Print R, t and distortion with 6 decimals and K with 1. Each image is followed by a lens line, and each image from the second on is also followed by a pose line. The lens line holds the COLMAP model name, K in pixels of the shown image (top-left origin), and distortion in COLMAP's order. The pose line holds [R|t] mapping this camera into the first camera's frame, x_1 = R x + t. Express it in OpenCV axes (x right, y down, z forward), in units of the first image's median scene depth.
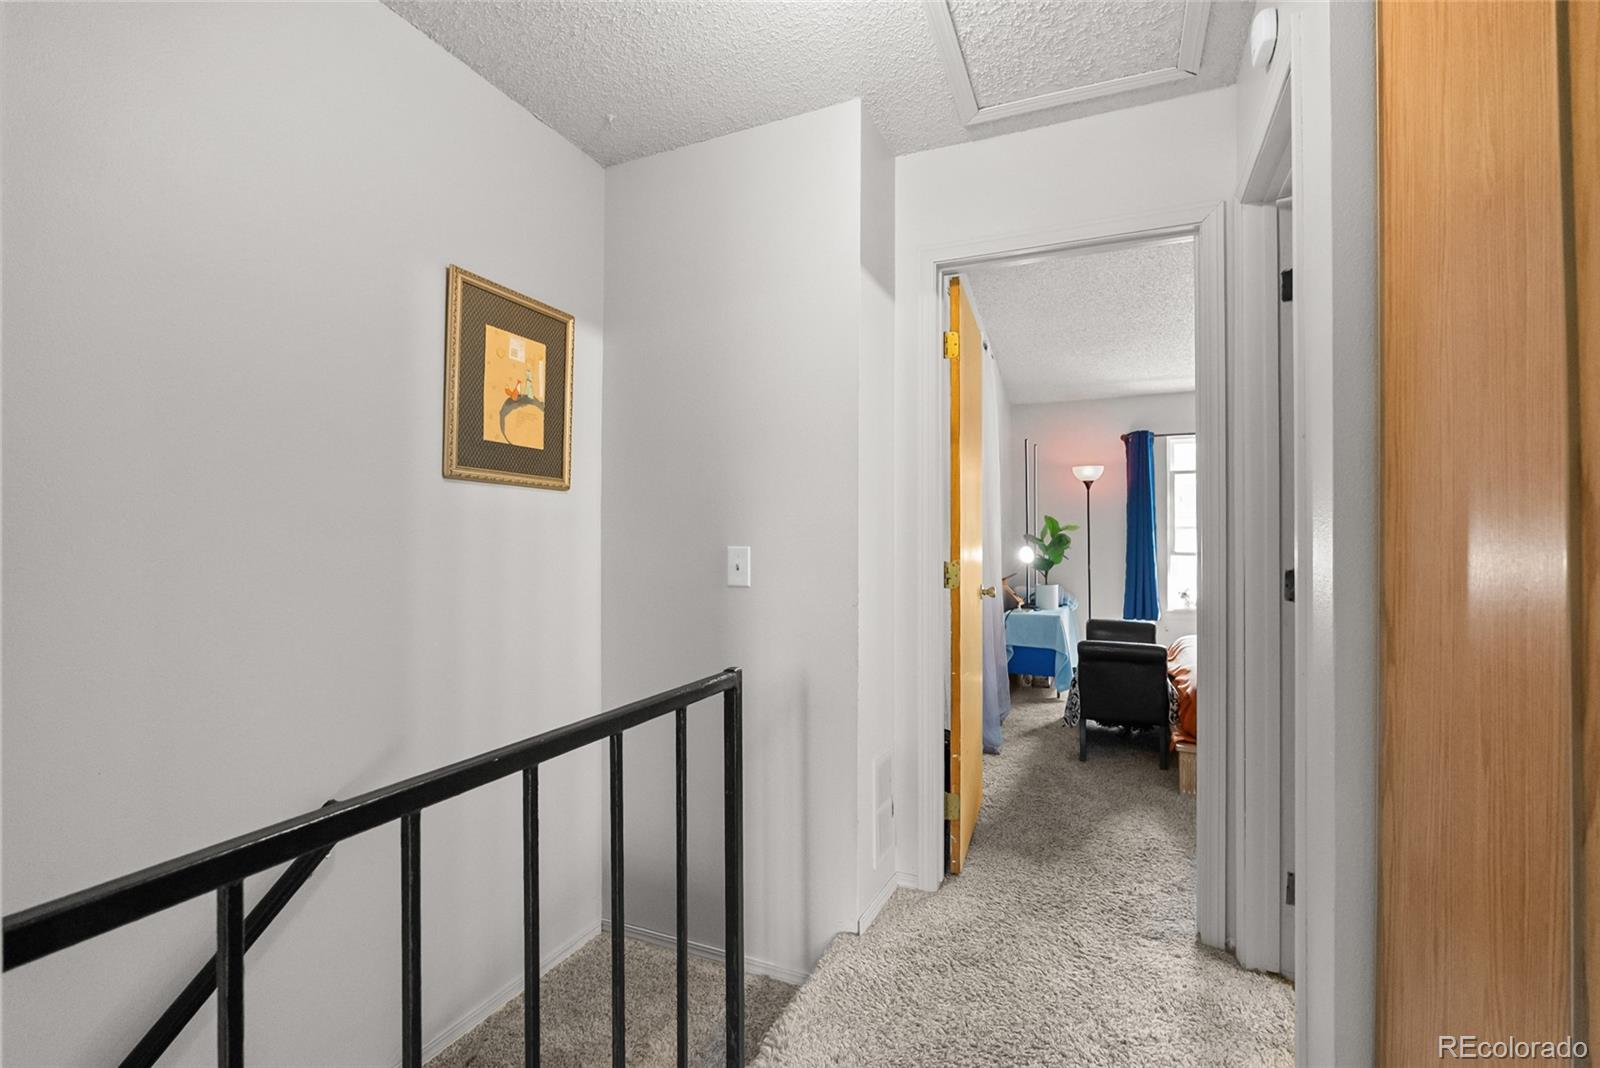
lens RADIAL K [[744.5, 0, 802.0], [0, 744.5, 544.8], [0, 0, 1]] dist [-0.001902, -0.000214]
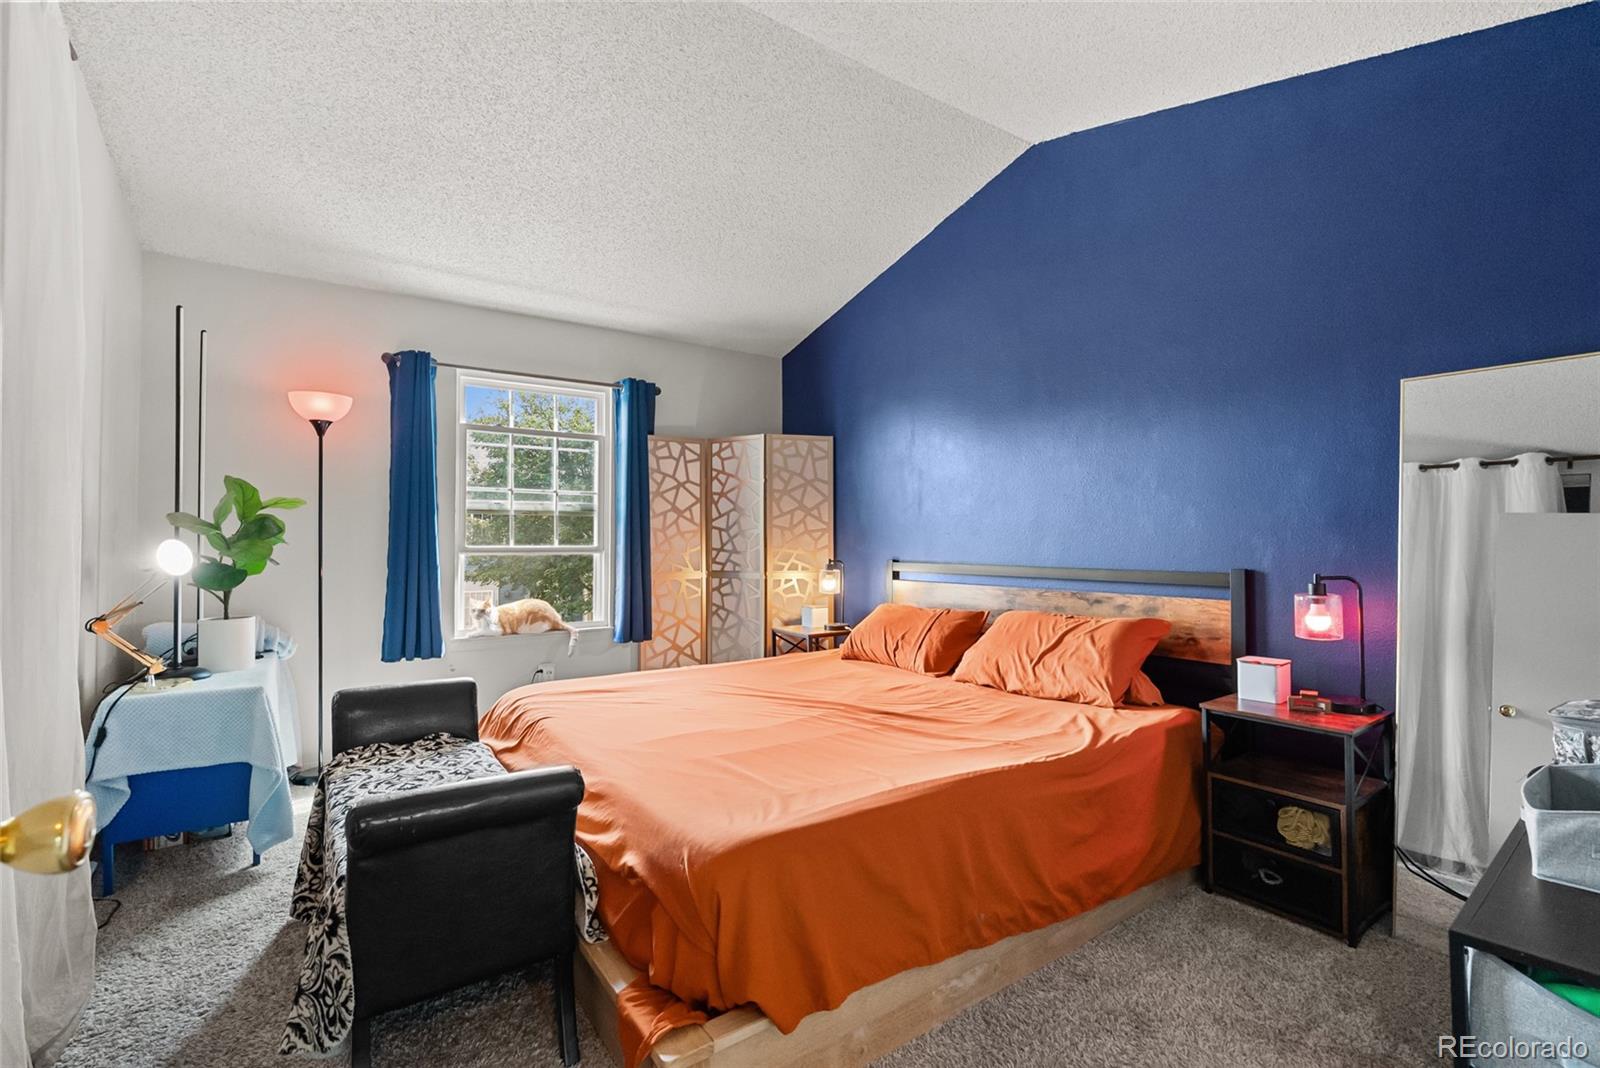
lens RADIAL K [[699.0, 0, 804.1], [0, 699.0, 526.4], [0, 0, 1]] dist [-0.002531, -0.000523]
pose [[0.523884, 0.016445, 0.851631, 0.137469], [0.001213, 0.999798, -0.020052, 0.003377], [-0.851789, 0.011538, 0.523758, 0.440636]]
